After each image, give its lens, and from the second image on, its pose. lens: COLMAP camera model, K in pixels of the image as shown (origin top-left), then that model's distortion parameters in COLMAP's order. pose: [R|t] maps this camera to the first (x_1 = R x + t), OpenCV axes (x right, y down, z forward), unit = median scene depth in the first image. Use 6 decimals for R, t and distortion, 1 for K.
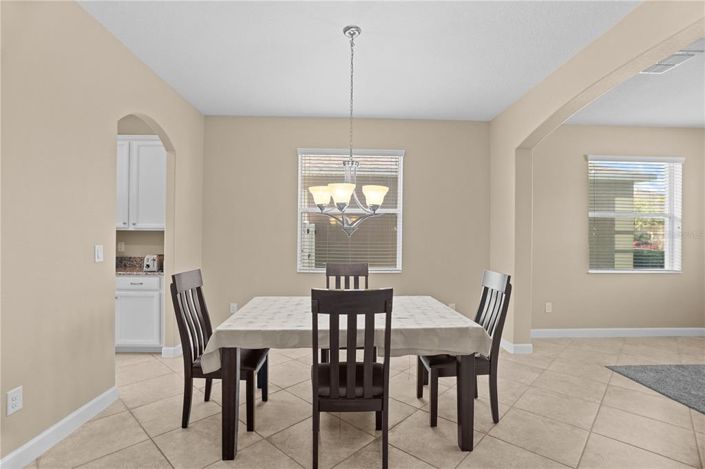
lens RADIAL K [[338.1, 0, 350.9], [0, 338.1, 234.4], [0, 0, 1]] dist [-0.034049, 0.006290]
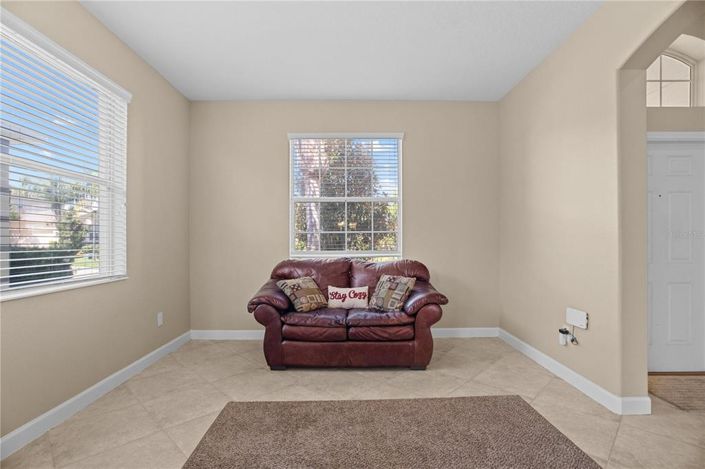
lens RADIAL K [[338.1, 0, 350.8], [0, 338.1, 235.6], [0, 0, 1]] dist [-0.034049, 0.006290]
pose [[0.024968, -0.002732, 0.999685, 0.534884], [-0.003100, 0.999991, 0.002811, 0.046140], [-0.999683, -0.003170, 0.024959, 0.771672]]
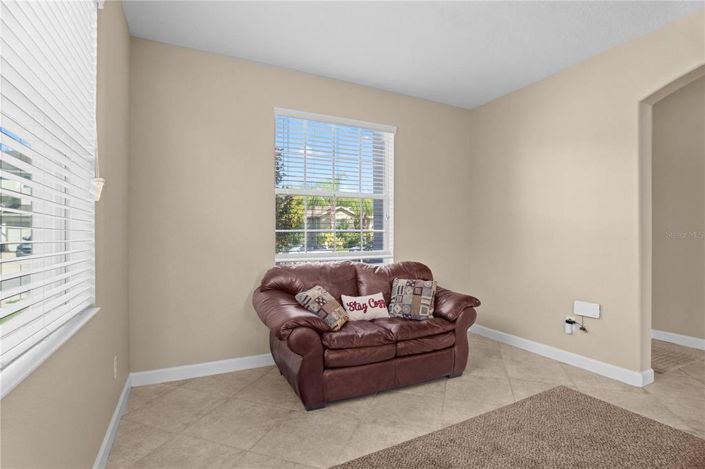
lens RADIAL K [[338.1, 0, 339.9], [0, 338.1, 233.4], [0, 0, 1]] dist [-0.034049, 0.006290]
pose [[-0.402419, -0.007573, 0.915424, 0.781250], [-0.011422, 0.999929, 0.003251, 0.039037], [-0.915384, -0.009147, -0.402477, 1.250068]]
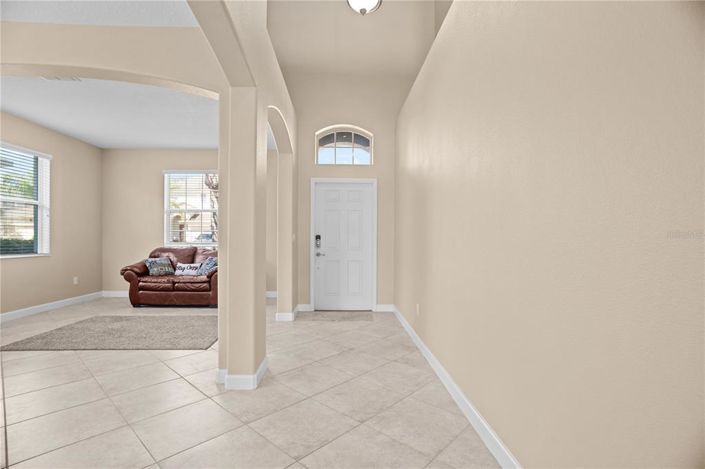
lens RADIAL K [[338.1, 0, 352.4], [0, 338.1, 236.9], [0, 0, 1]] dist [-0.034049, 0.006290]
pose [[-0.005576, -0.019565, 0.999793, -0.217654], [-0.013971, 0.999713, 0.019485, 0.022120], [-0.999887, -0.013860, -0.005848, -0.078369]]
